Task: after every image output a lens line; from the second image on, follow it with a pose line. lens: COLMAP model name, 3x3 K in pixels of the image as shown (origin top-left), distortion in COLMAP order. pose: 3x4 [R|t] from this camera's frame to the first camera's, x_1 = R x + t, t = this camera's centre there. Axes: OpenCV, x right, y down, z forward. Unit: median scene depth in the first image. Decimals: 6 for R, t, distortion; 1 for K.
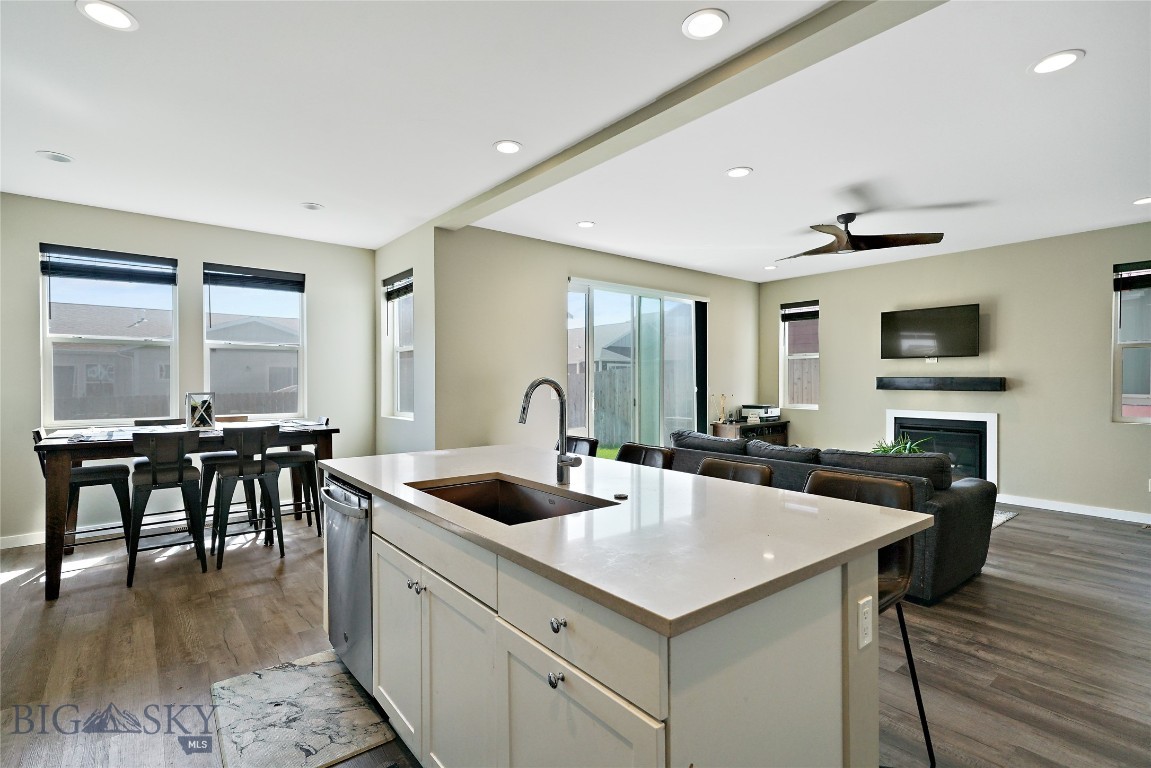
lens RADIAL K [[548.4, 0, 574.0], [0, 548.4, 381.5], [0, 0, 1]] dist [0.004167, 0.000718]
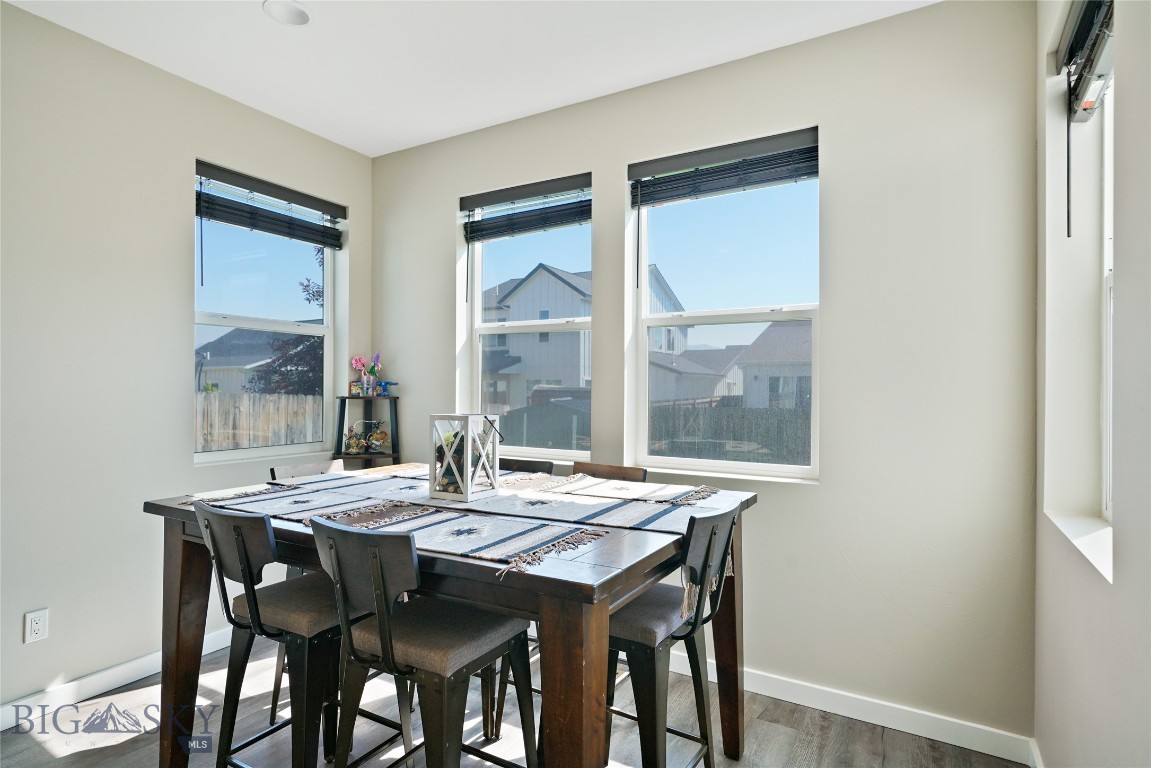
lens RADIAL K [[608.9, 0, 573.8], [0, 608.9, 388.7], [0, 0, 1]] dist [0.006047, 0.000098]
pose [[0.355745, 0.000951, -0.934582, -0.142937], [-0.005209, 0.999986, -0.000966, -0.001532], [0.934568, 0.005212, 0.355745, 0.732171]]
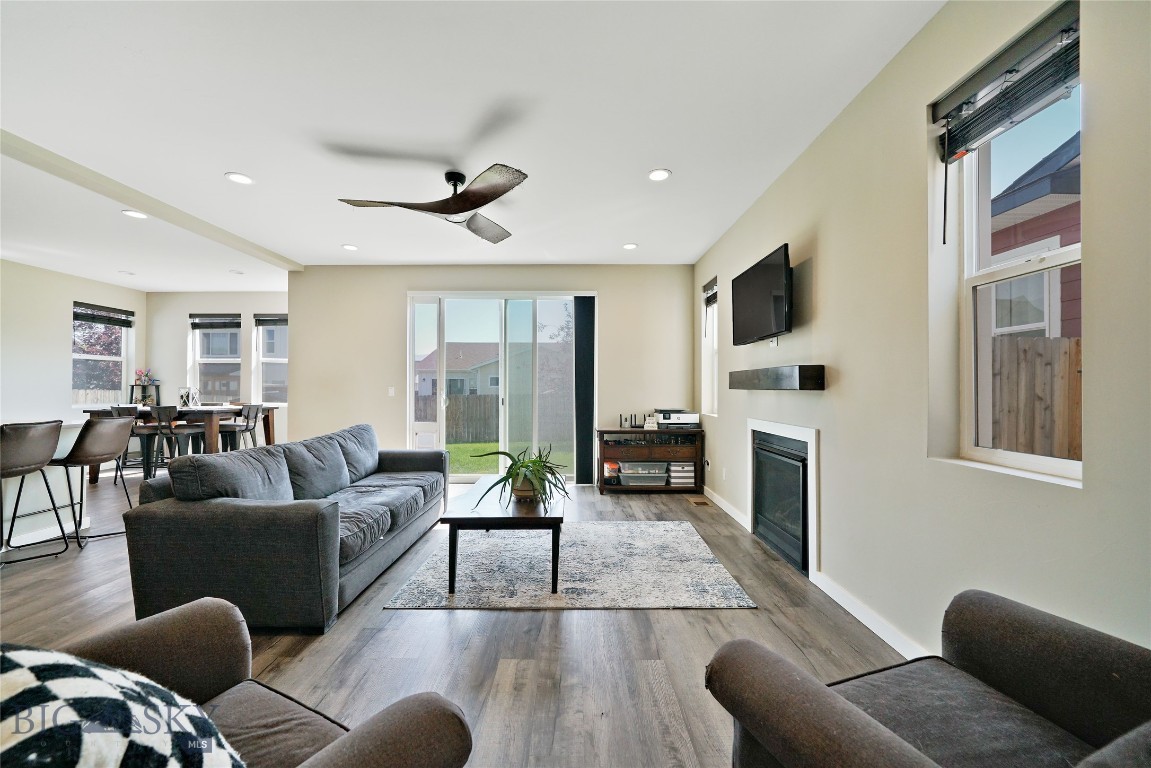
lens RADIAL K [[455.9, 0, 573.5], [0, 455.9, 388.7], [0, 0, 1]] dist [-0.017417, -0.000264]
pose [[0.770725, 0.000227, -0.637168, 0.992183], [-0.002203, 0.999995, -0.002308, 0.019881], [0.637164, 0.003183, 0.770722, 0.537969]]
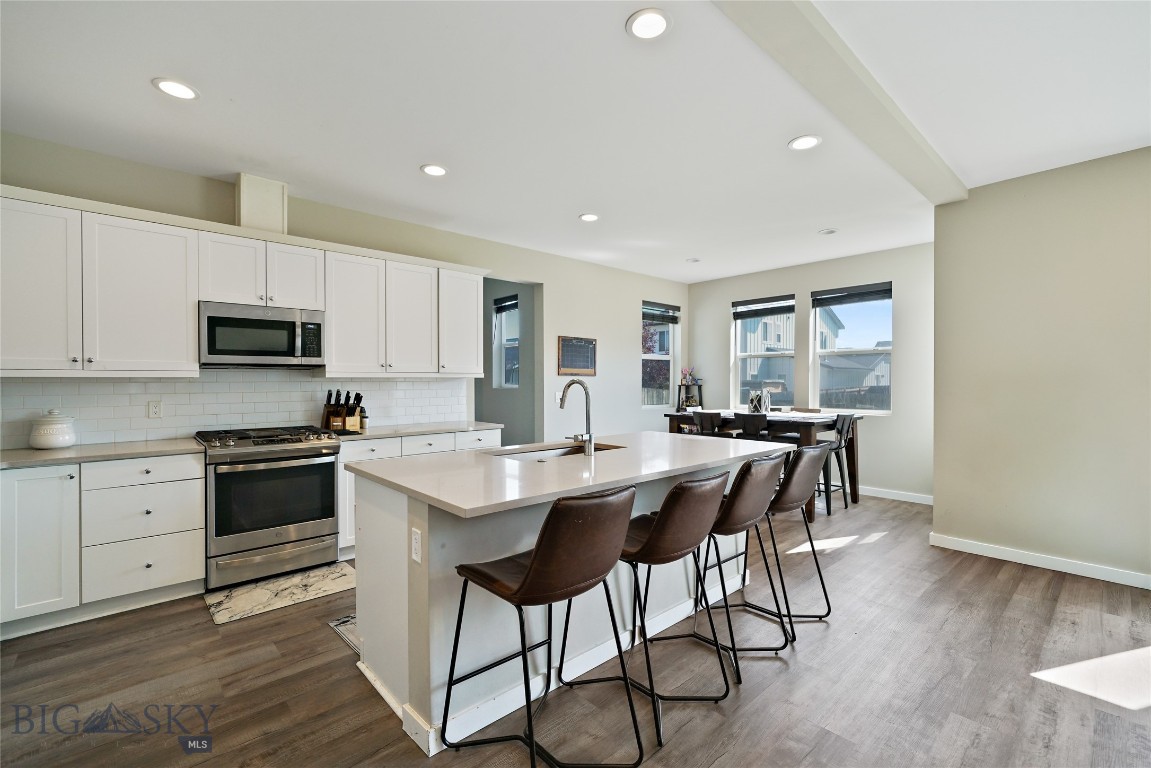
lens RADIAL K [[494.5, 0, 575.1], [0, 494.5, 383.3], [0, 0, 1]] dist [0.000245, -0.000088]
pose [[0.056670, 0.002071, -0.998391, 0.482259], [0.002475, 0.999994, 0.002215, 0.000013], [0.998390, -0.002596, 0.056665, 0.356933]]
